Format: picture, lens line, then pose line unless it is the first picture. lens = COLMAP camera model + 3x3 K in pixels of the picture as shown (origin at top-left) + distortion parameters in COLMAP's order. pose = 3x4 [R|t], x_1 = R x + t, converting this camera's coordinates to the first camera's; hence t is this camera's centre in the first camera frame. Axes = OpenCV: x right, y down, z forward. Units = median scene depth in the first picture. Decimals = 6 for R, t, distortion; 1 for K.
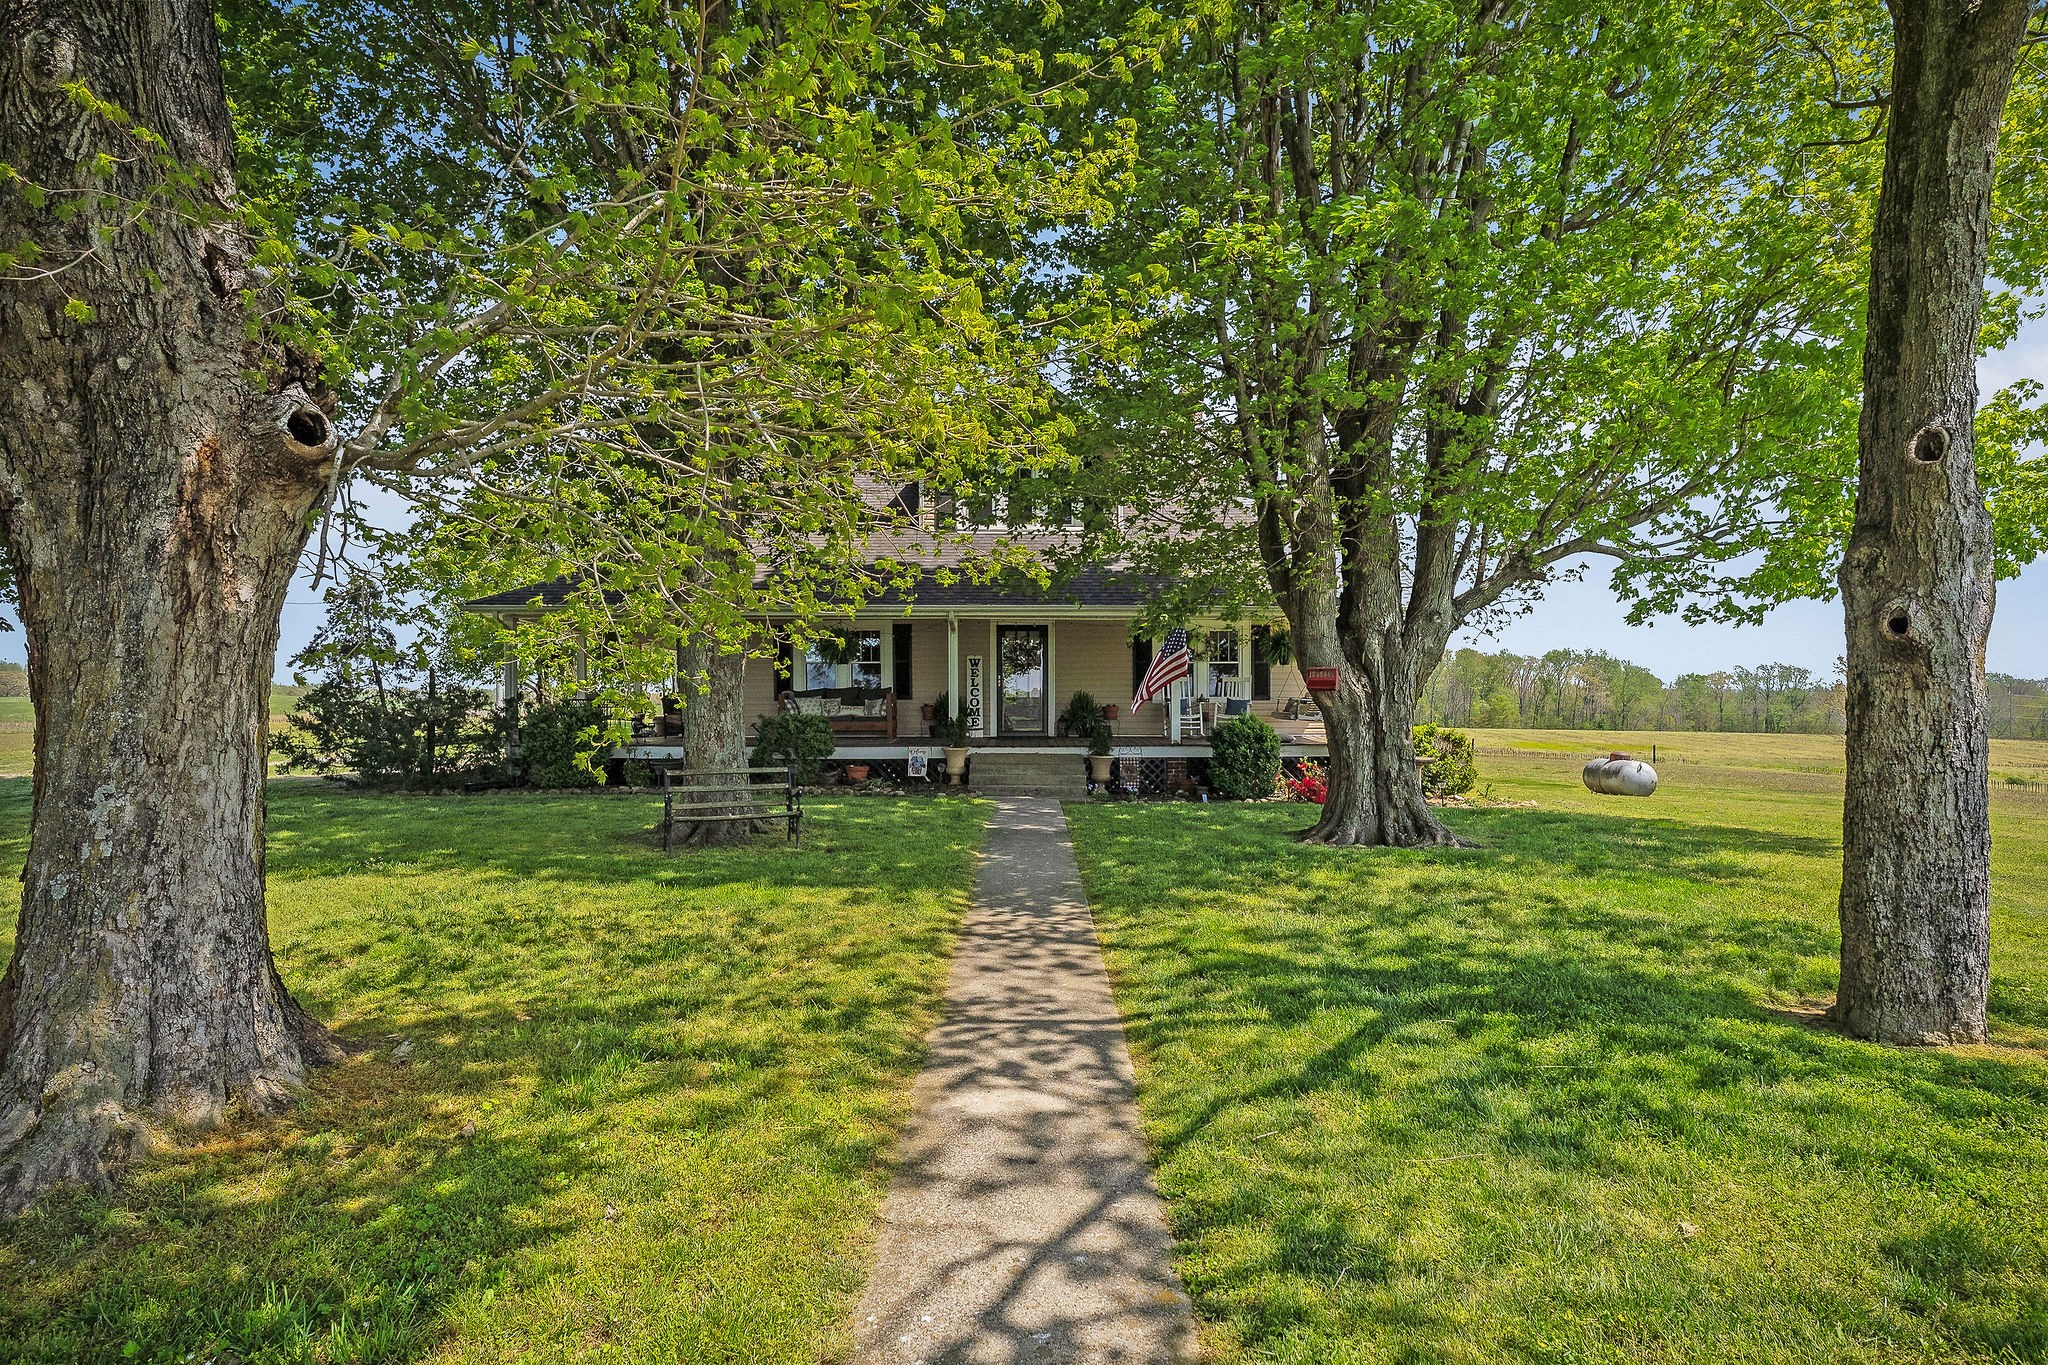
lens RADIAL K [[948.3, 0, 1024.0], [0, 948.3, 682.5], [0, 0, 1]] dist [-0.000903, -0.000182]
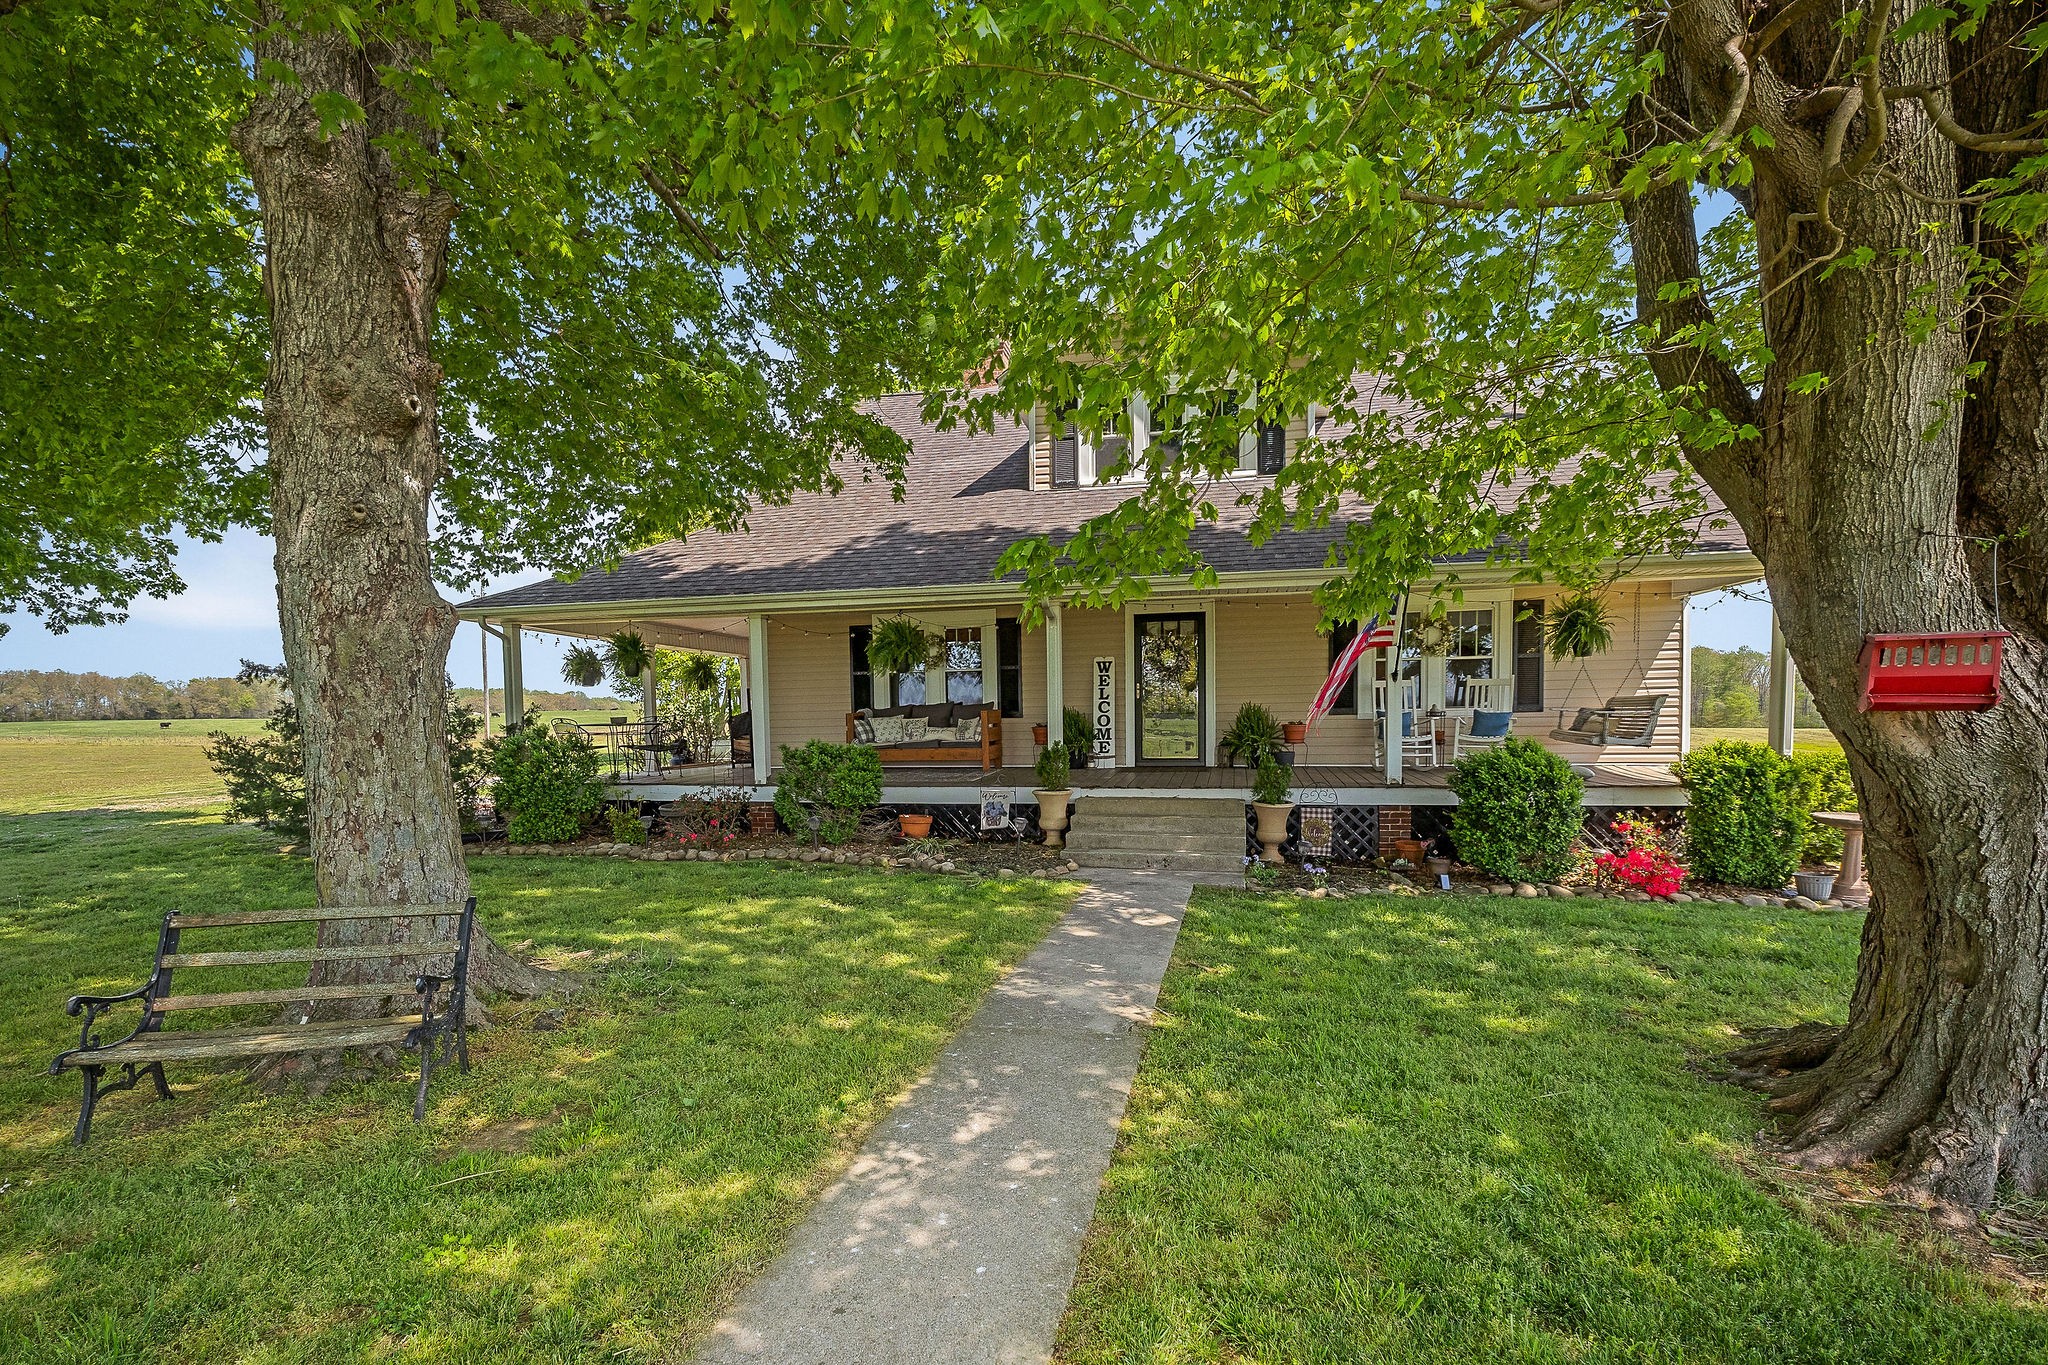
lens RADIAL K [[908.3, 0, 1023.3], [0, 908.3, 763.2], [0, 0, 1]] dist [0.000095, 0.000020]
pose [[0.974746, -0.001888, -0.223310, 0.052495], [0.019296, 0.996936, 0.075798, -0.000997], [0.222482, -0.078193, 0.971796, 0.345403]]
